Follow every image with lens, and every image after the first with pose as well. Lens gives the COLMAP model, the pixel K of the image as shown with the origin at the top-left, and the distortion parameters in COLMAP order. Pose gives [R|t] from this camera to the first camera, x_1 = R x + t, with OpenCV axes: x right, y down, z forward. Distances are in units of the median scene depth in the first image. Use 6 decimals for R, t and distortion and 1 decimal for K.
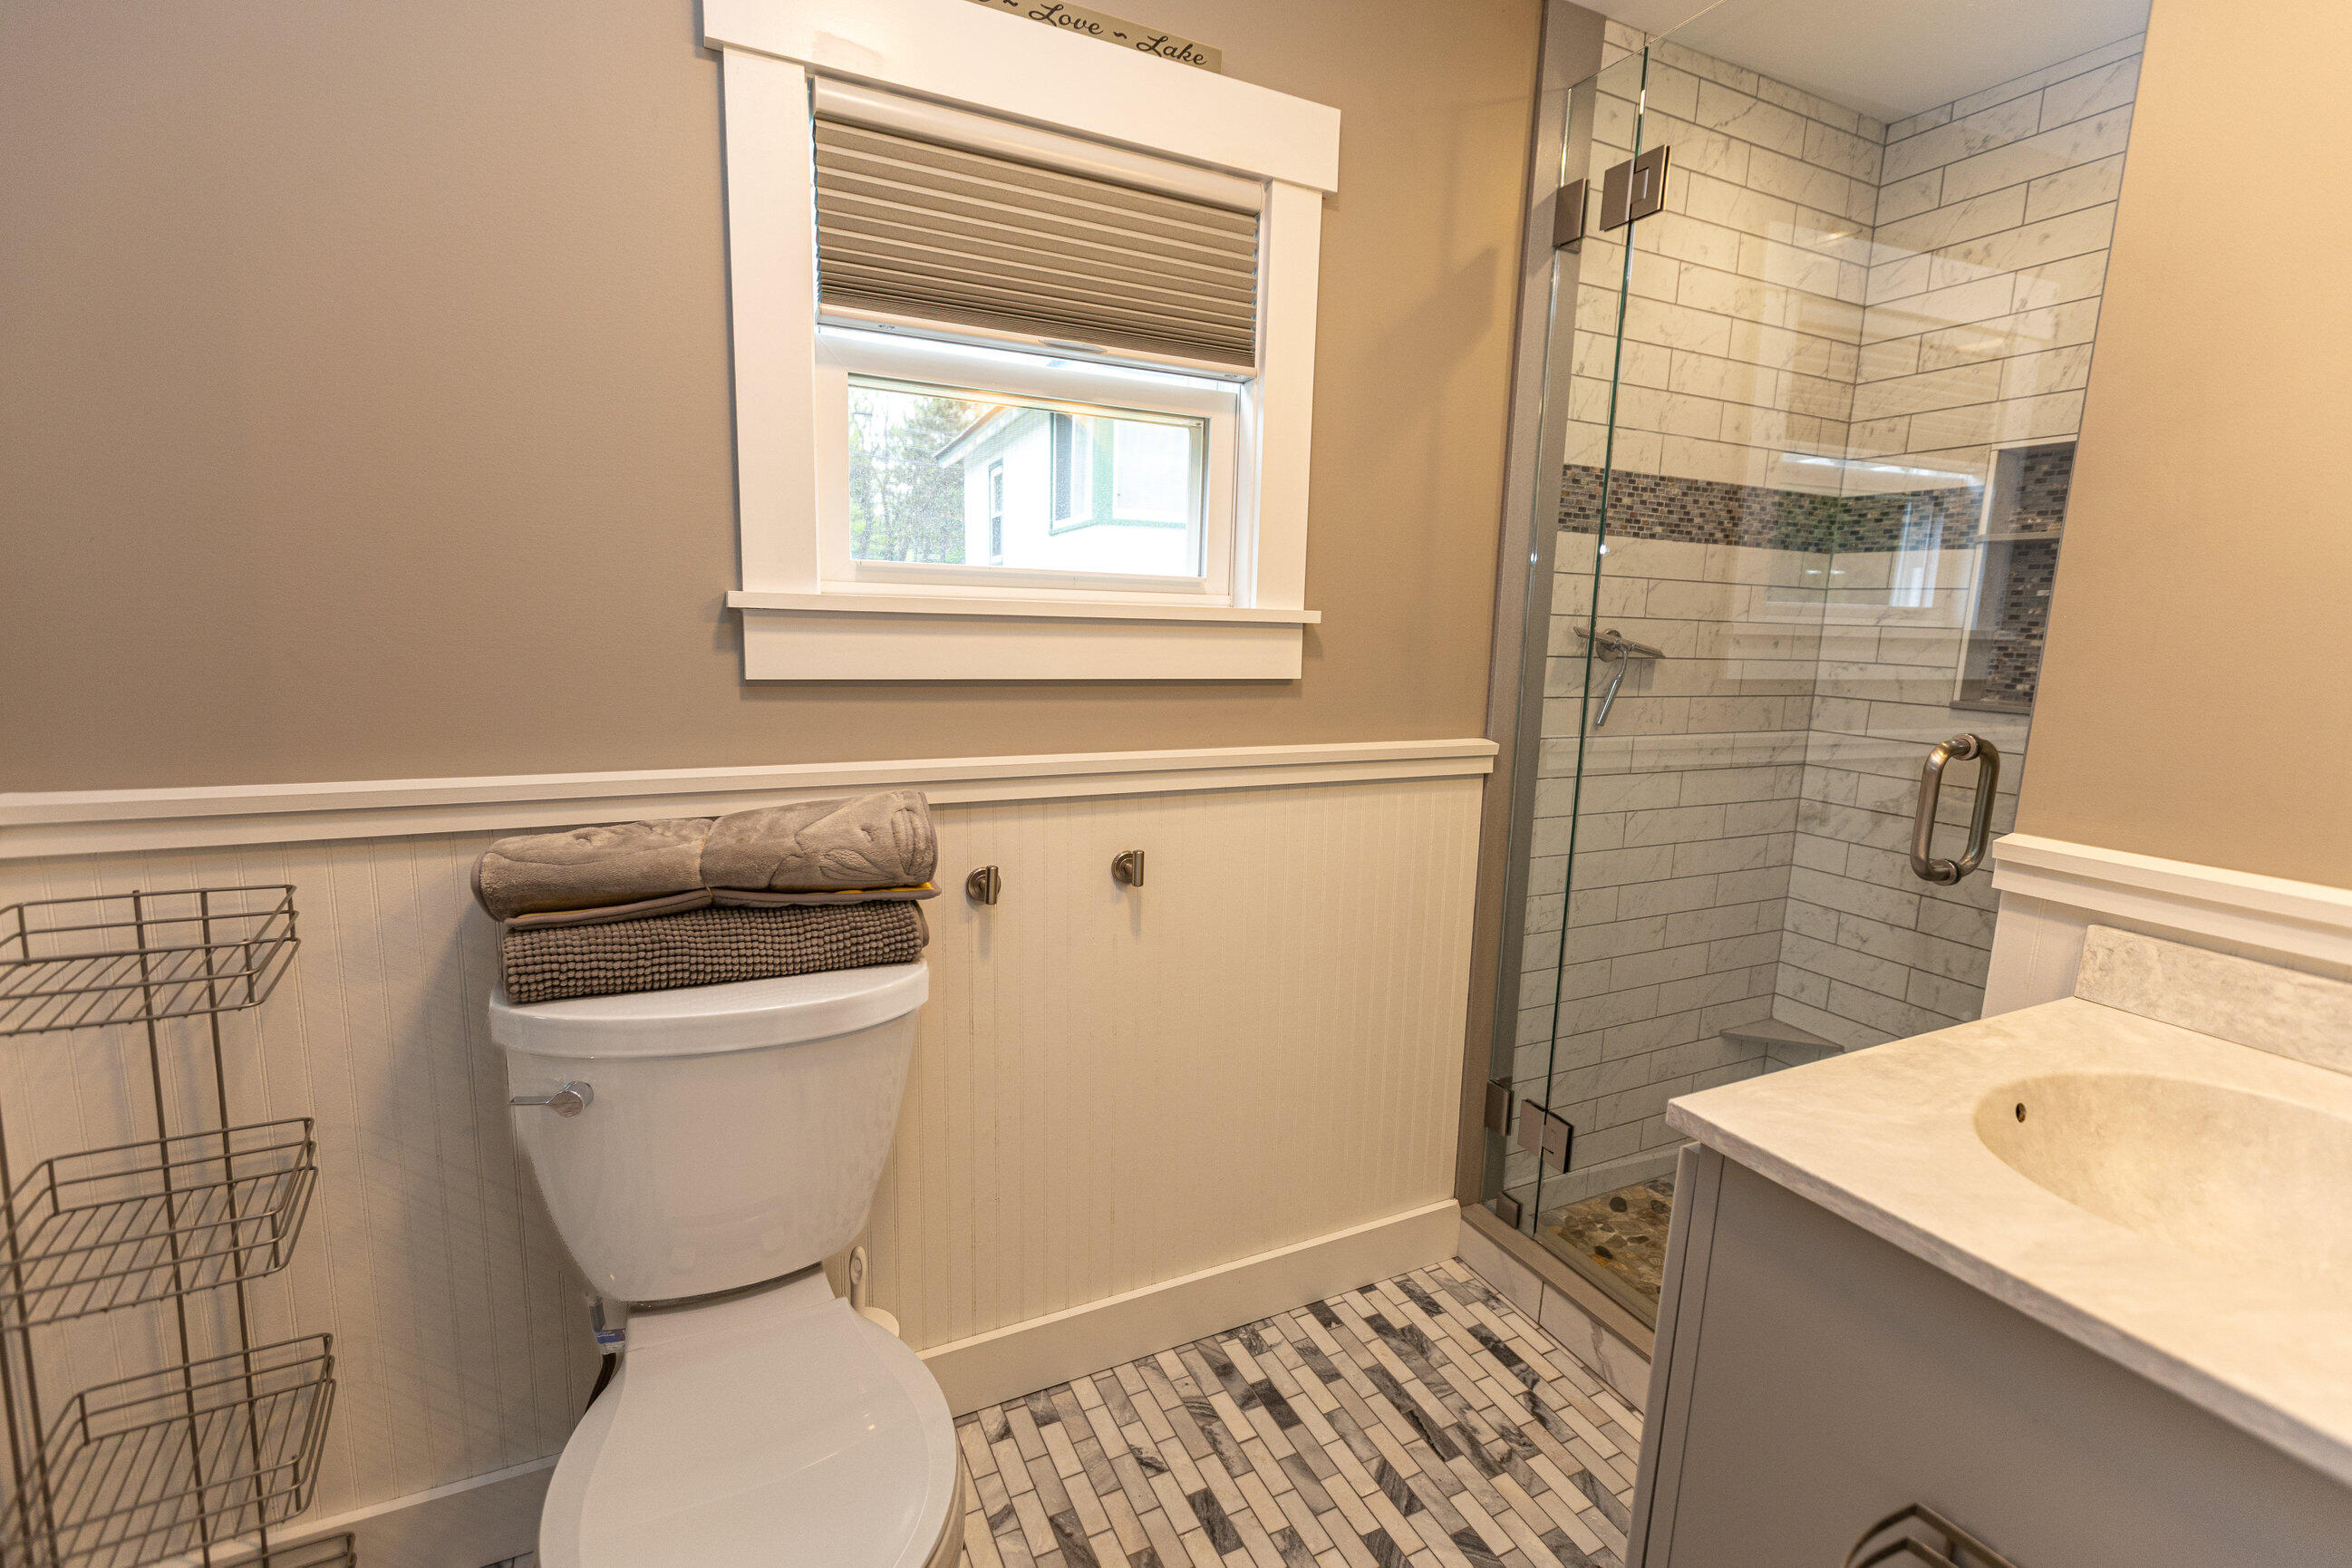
lens RADIAL K [[1055.6, 0, 1169.0], [0, 1055.6, 775.3], [0, 0, 1]] dist [0.000852, -0.000784]
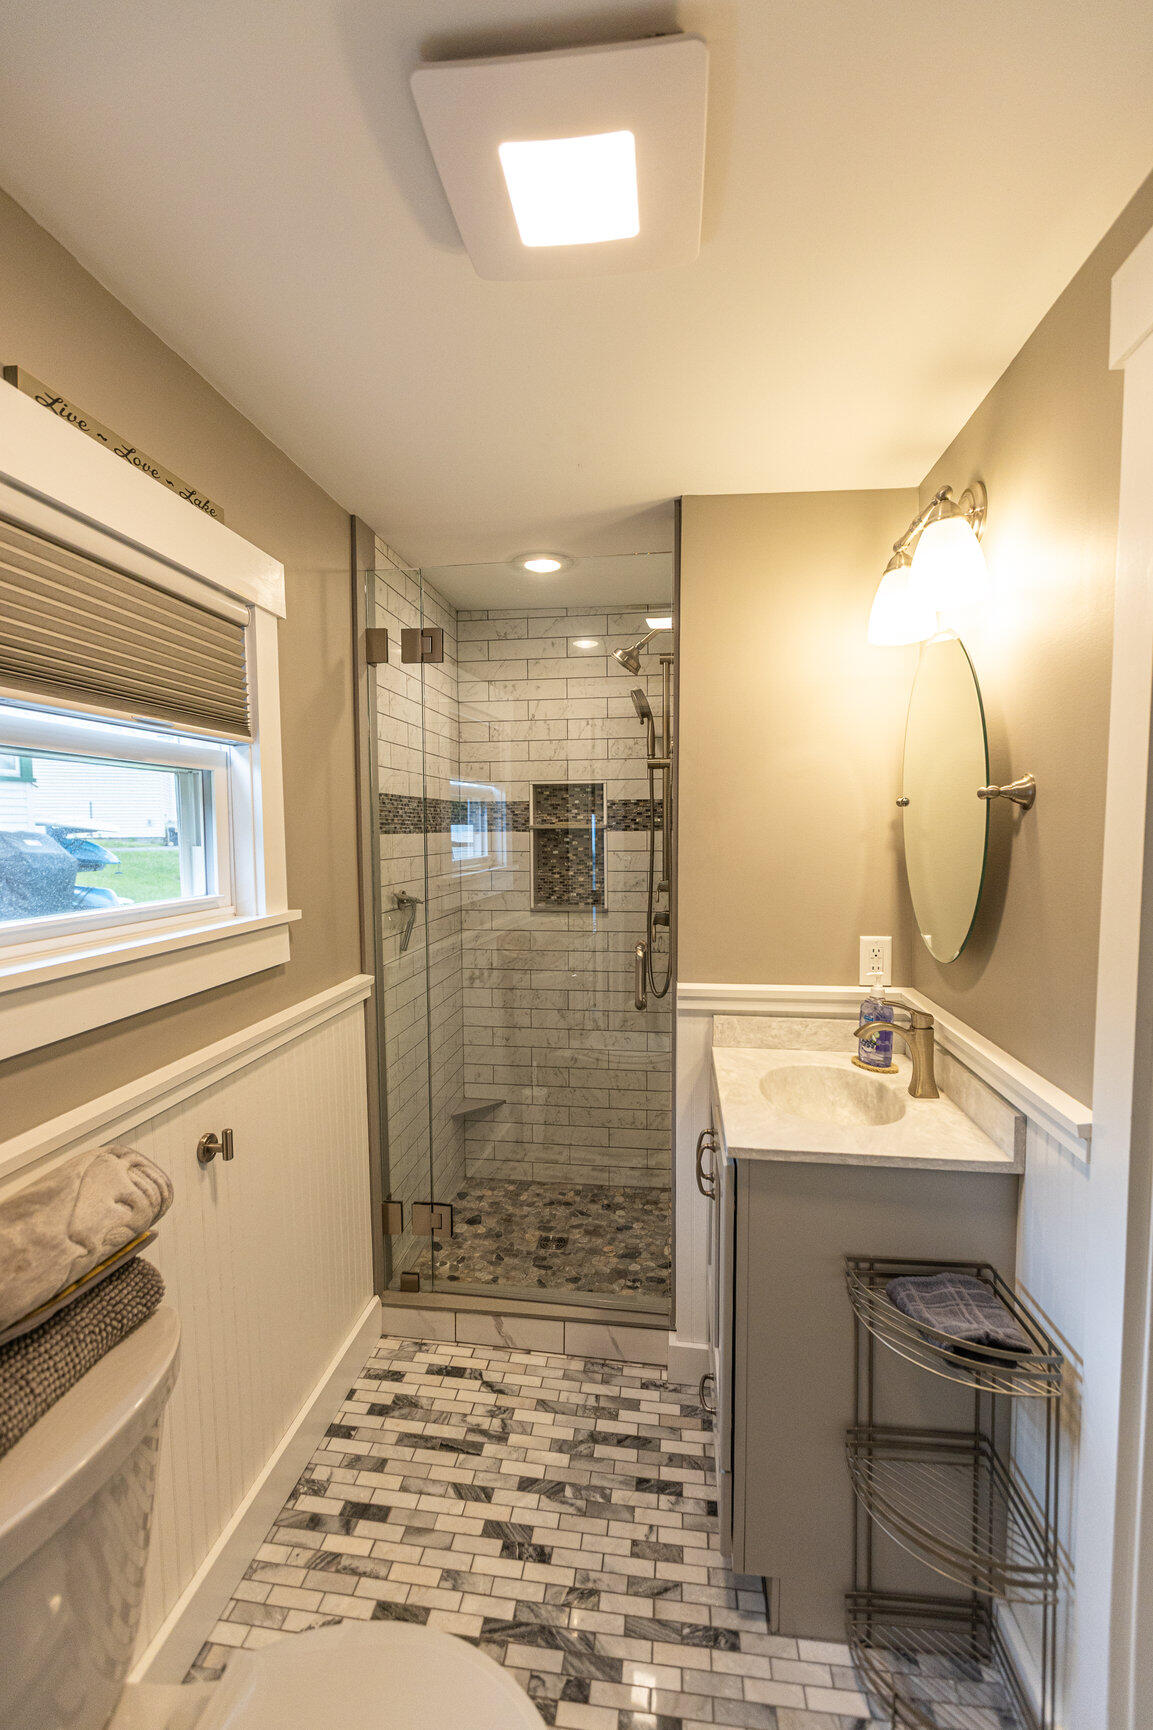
lens RADIAL K [[776.5, 0, 576.8], [0, 776.5, 857.8], [0, 0, 1]] dist [0.000852, -0.000784]
pose [[0.548544, -0.071095, 0.833094, -0.498927], [0.150582, 0.988487, -0.014793, -0.154851], [-0.822450, 0.133564, 0.552934, 0.138254]]
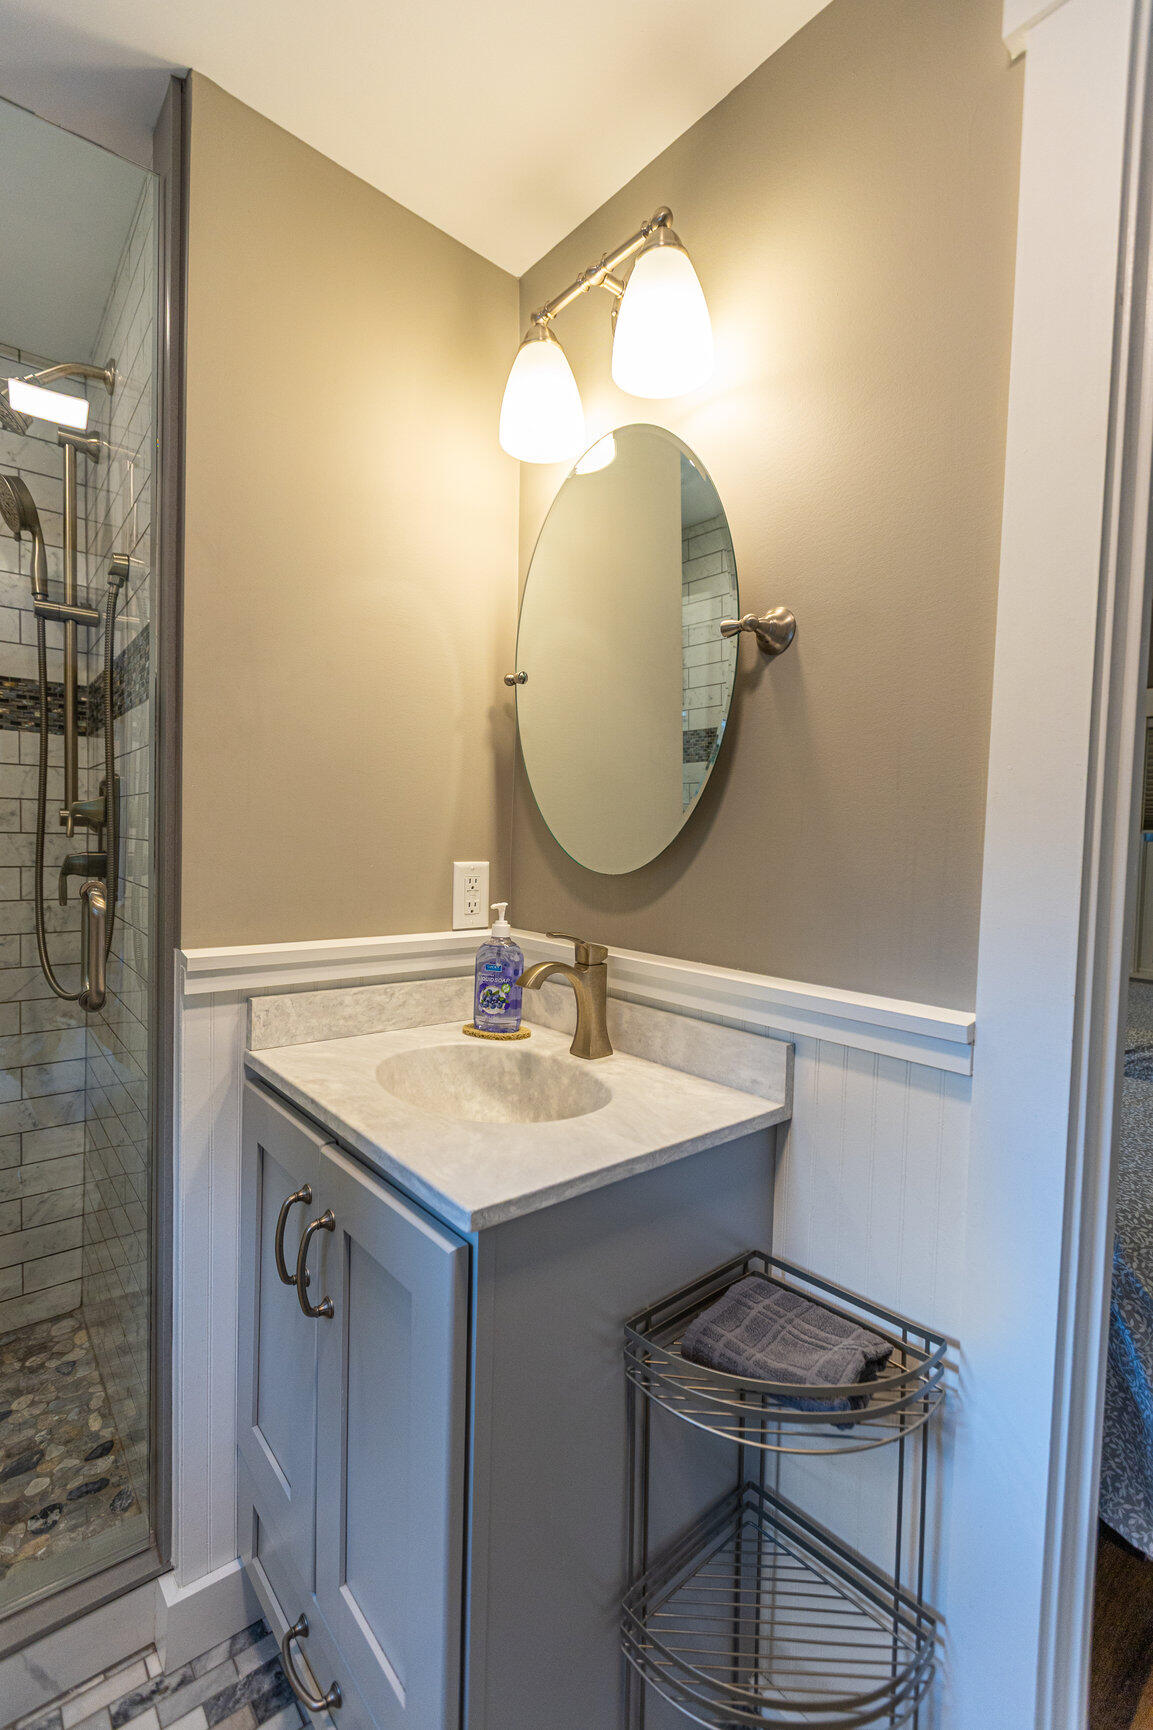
lens RADIAL K [[776.5, 0, 568.0], [0, 776.5, 863.2], [0, 0, 1]] dist [0.000852, -0.000784]
pose [[-0.239983, -0.072126, 0.968094, -0.159479], [0.117146, 0.987797, 0.102634, -0.064512], [-0.963683, 0.138039, -0.228605, 0.512824]]
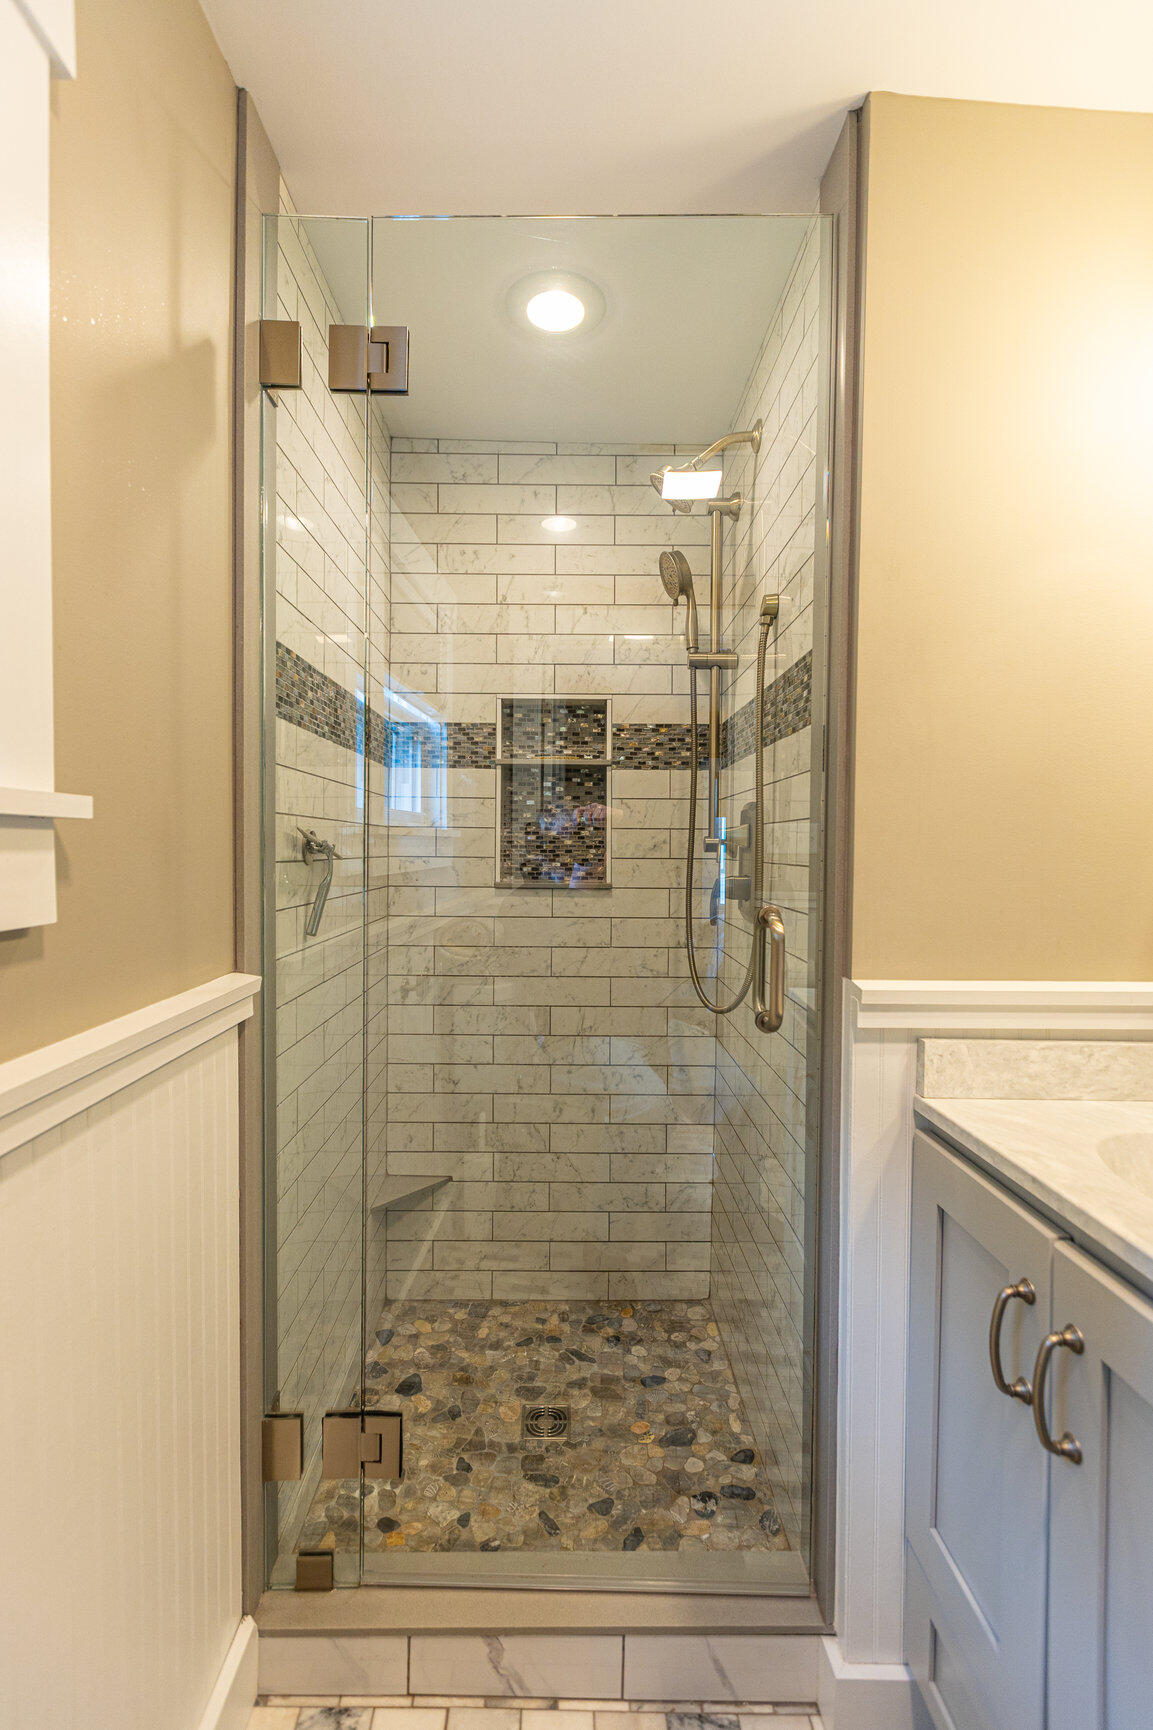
lens RADIAL K [[776.5, 0, 565.7], [0, 776.5, 851.0], [0, 0, 1]] dist [0.000852, -0.000784]
pose [[0.416225, -0.030724, 0.908742, -0.121696], [0.140585, 0.989585, -0.030934, -0.080434], [-0.898327, 0.140631, 0.416210, 0.618506]]
